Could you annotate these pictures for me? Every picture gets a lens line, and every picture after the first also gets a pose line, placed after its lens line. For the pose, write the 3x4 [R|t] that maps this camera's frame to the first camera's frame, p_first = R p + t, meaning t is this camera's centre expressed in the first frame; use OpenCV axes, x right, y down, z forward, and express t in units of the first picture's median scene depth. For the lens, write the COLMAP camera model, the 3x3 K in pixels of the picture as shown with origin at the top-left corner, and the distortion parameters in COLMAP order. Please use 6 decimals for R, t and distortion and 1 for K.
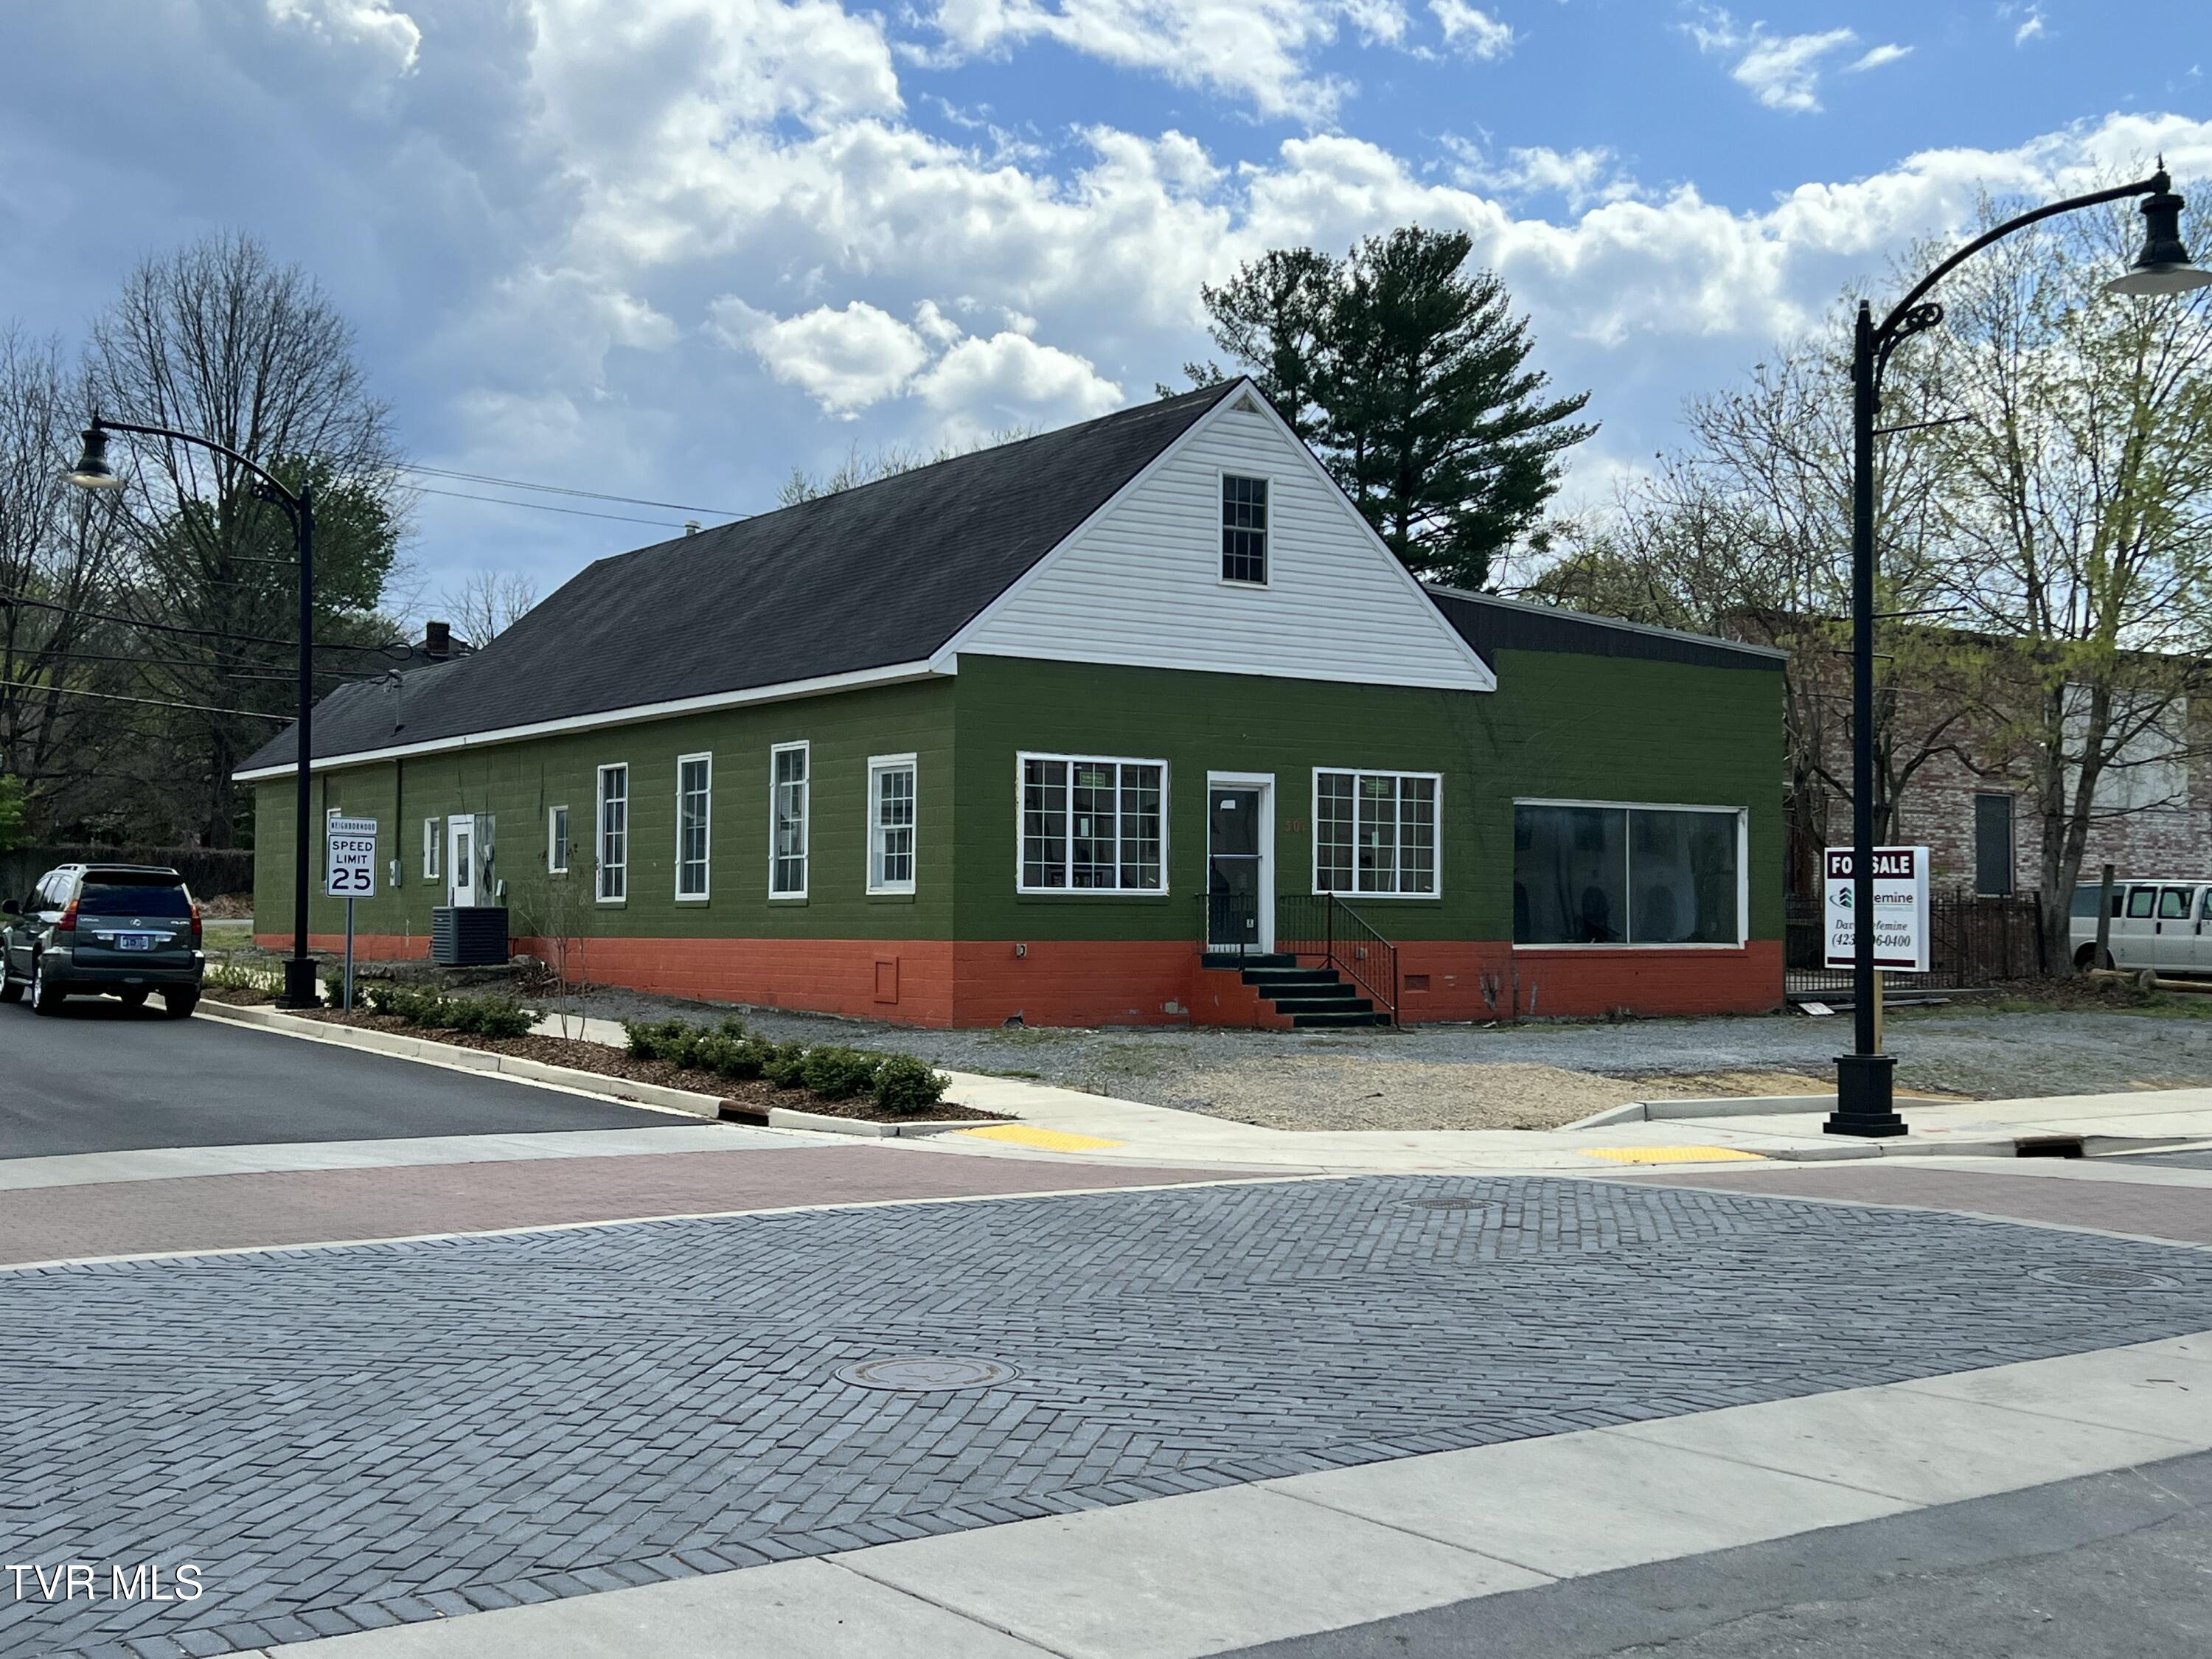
lens RADIAL K [[2533.2, 0, 1060.2], [0, 2533.2, 831.8], [0, 0, 1]] dist [0.228517, 0.000000]
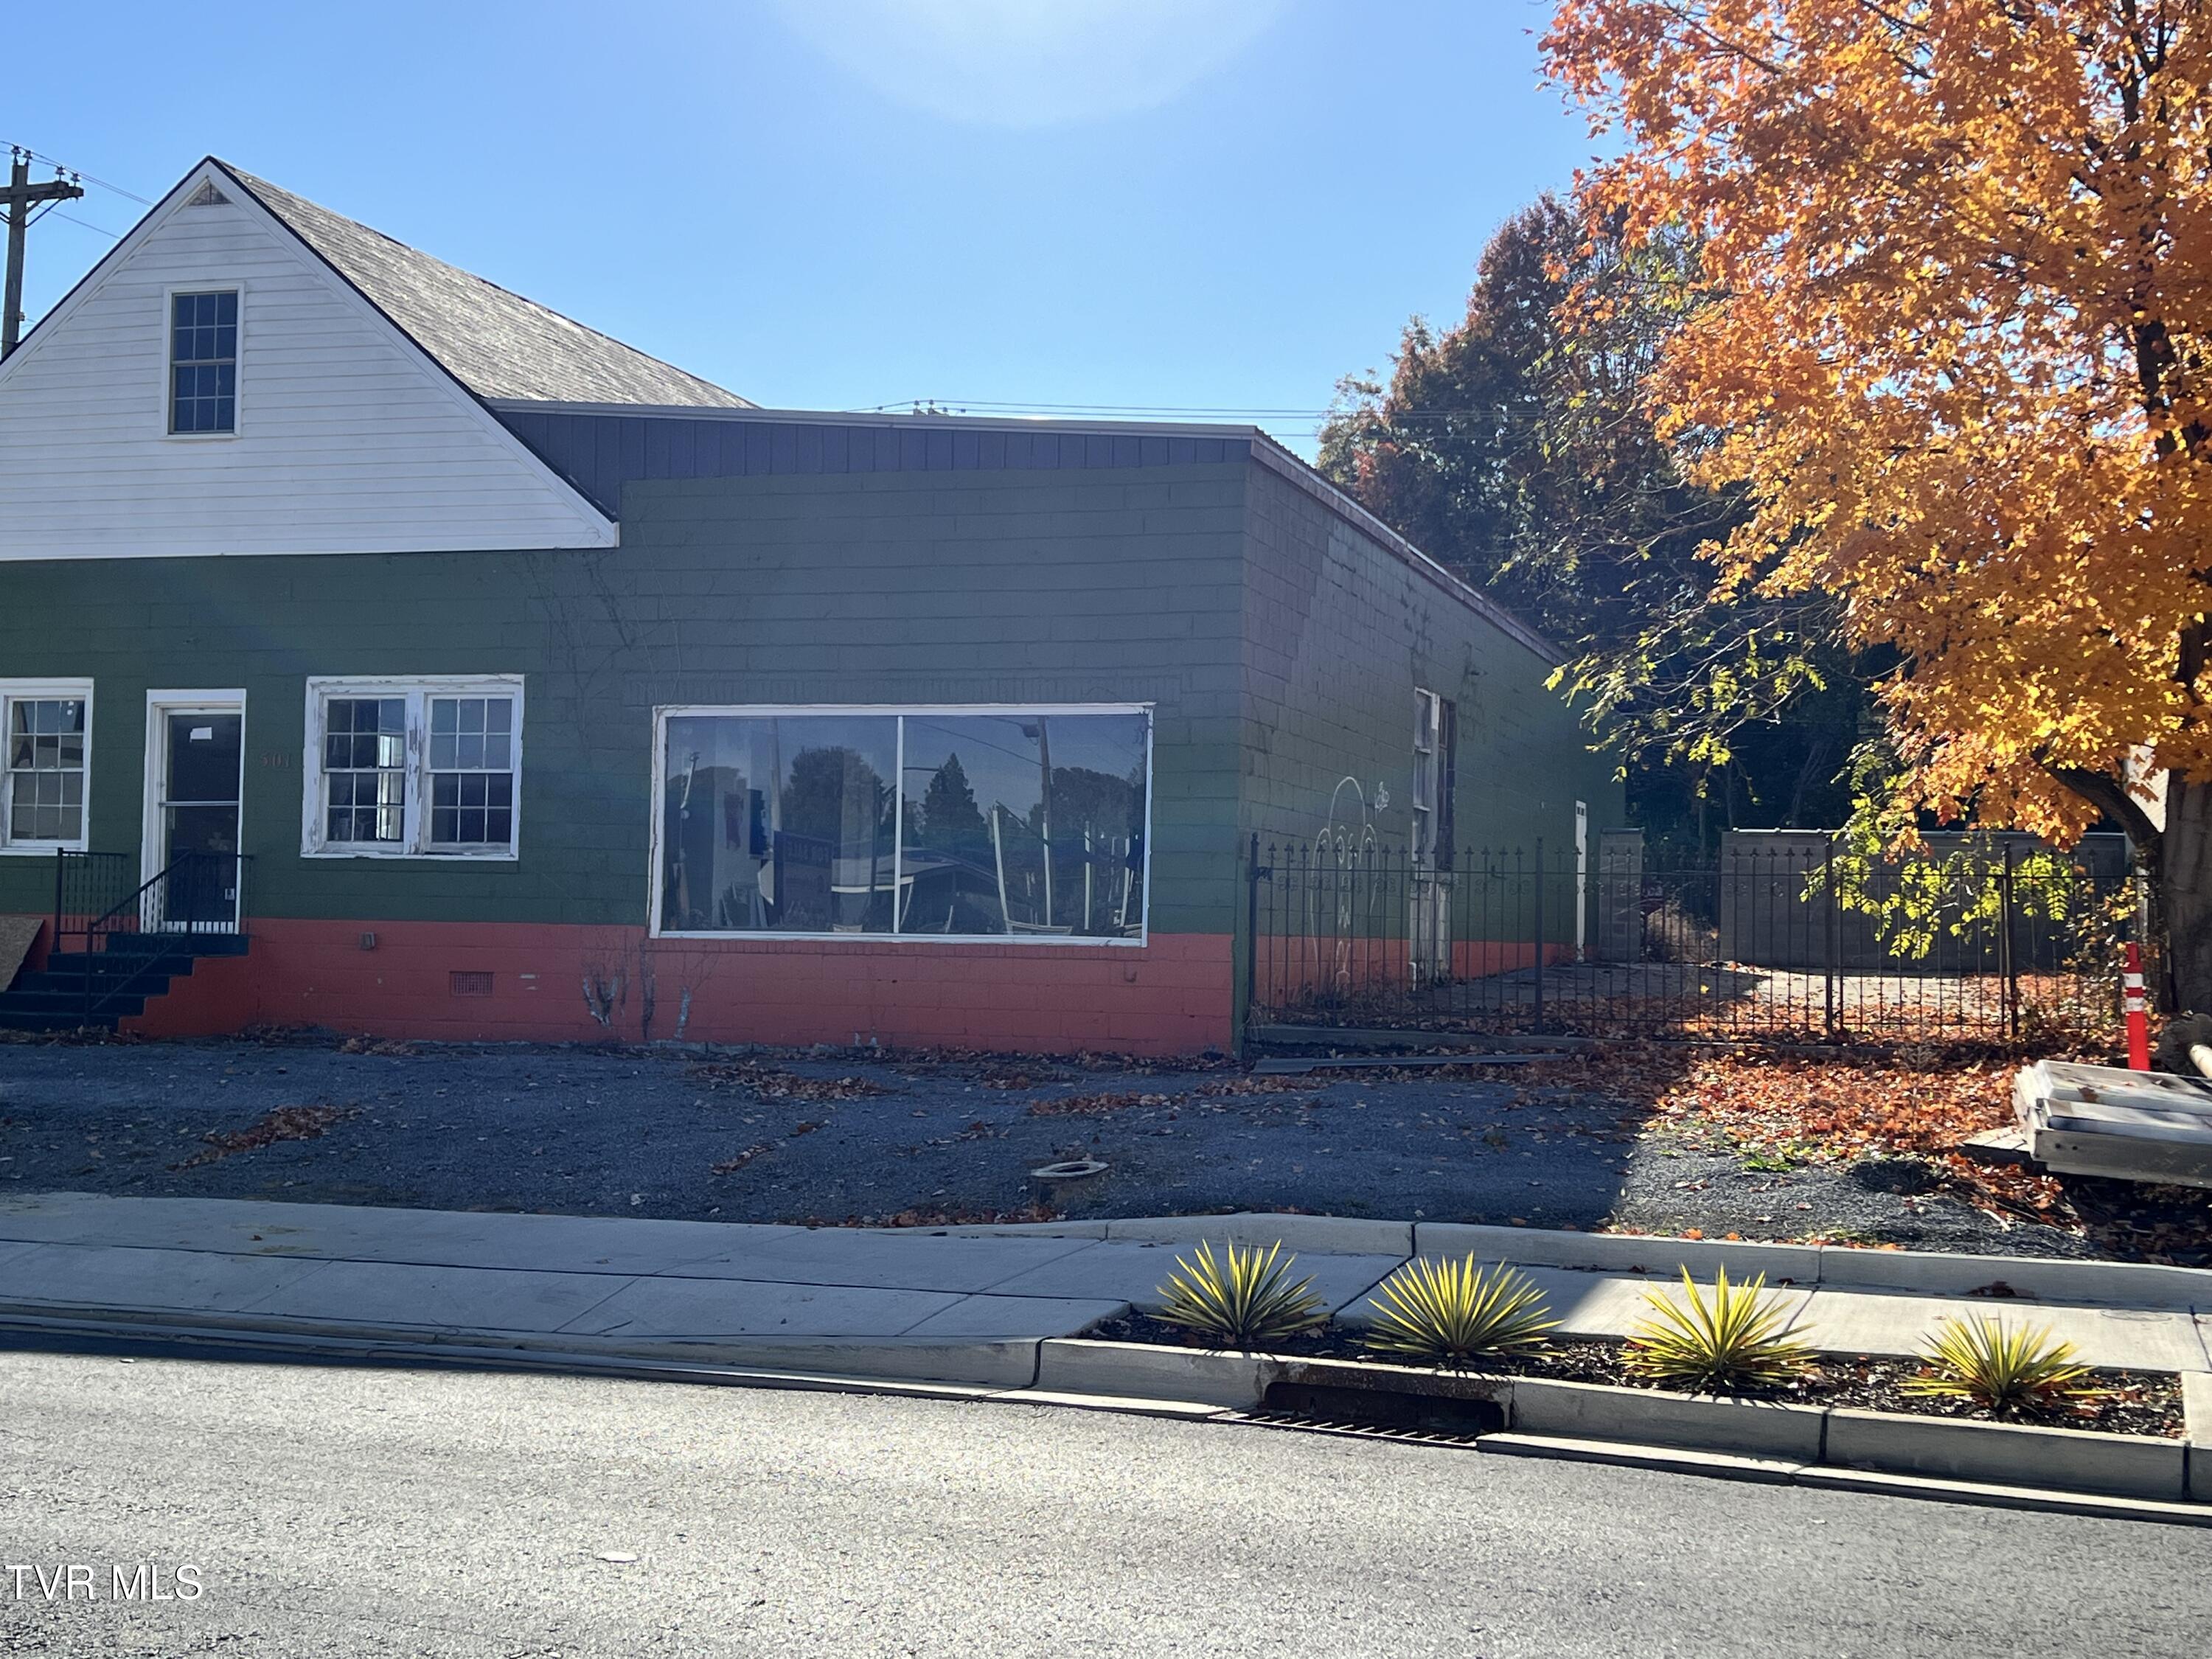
lens RADIAL K [[2724.3, 0, 1105.2], [0, 2724.3, 829.6], [0, 0, 1]] dist [0.000919, 0.000000]
pose [[0.636120, -0.005205, -0.771572, 0.847541], [0.015465, 0.999862, 0.006006, 0.016808], [0.771435, -0.015753, 0.636113, 0.692009]]
